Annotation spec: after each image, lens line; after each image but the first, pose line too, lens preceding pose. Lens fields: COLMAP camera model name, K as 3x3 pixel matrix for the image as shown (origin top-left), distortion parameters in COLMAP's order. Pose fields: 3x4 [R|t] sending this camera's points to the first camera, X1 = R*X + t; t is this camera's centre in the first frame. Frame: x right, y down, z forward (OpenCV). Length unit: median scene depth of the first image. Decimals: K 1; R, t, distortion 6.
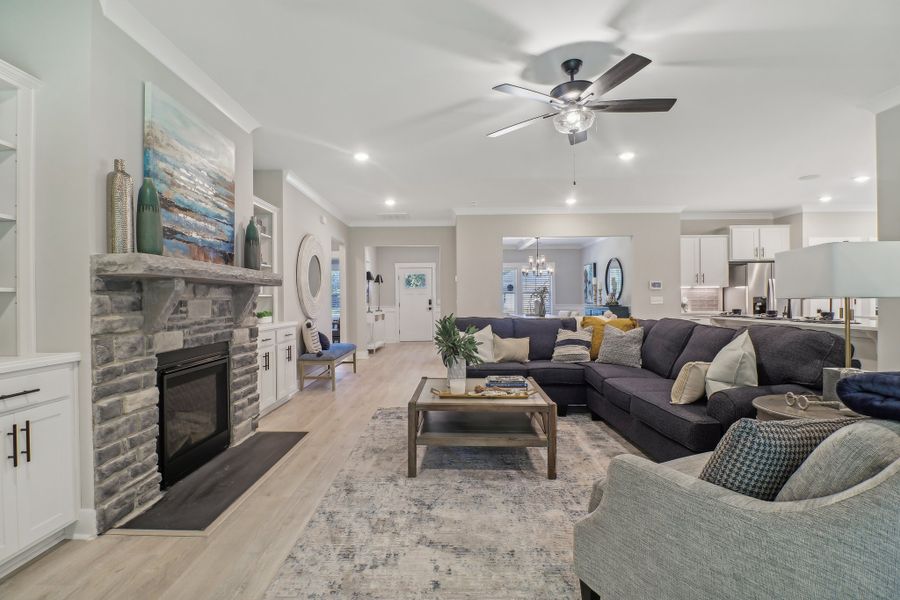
lens RADIAL K [[440.7, 0, 436.2], [0, 440.7, 299.1], [0, 0, 1]] dist [0.014498, -0.024593]
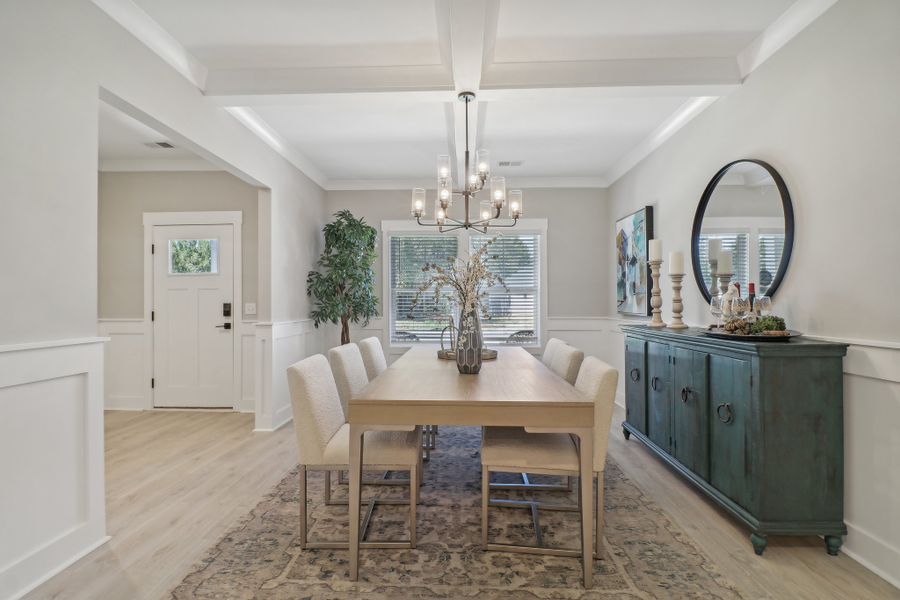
lens RADIAL K [[440.7, 0, 436.2], [0, 440.7, 299.1], [0, 0, 1]] dist [0.014498, -0.024593]
pose [[0.999414, 0.006468, -0.033614, 0.604657], [-0.006704, 0.999954, -0.006903, -0.004193], [0.033568, 0.007125, 0.999411, 1.943338]]
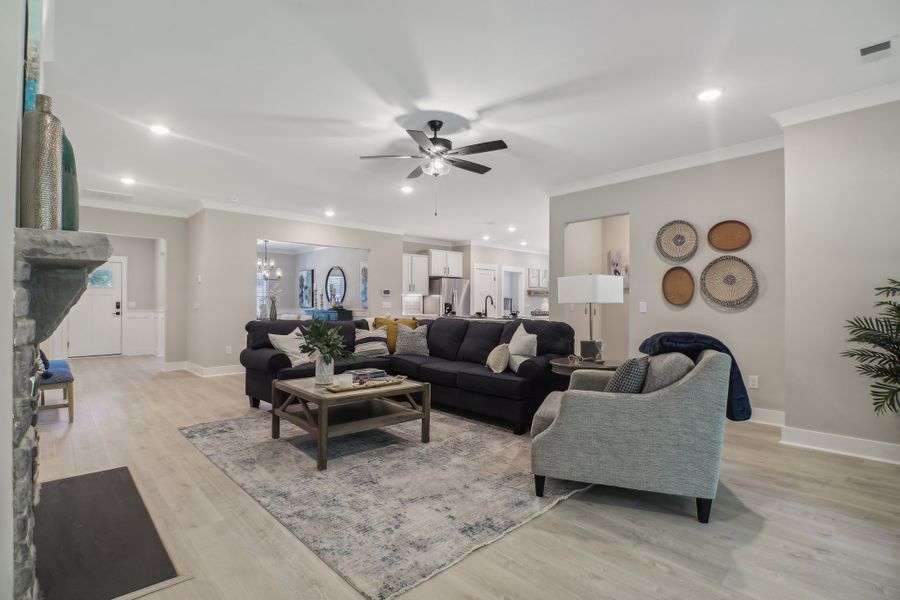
lens RADIAL K [[437.8, 0, 450.0], [0, 437.8, 300.0], [0, 0, 1]] dist [-0.006896, -0.001701]
pose [[0.714665, 0.015554, 0.699294, -0.438260], [-0.009011, 0.999875, -0.013030, 0.007265], [-0.699409, 0.003010, 0.714715, 0.032672]]
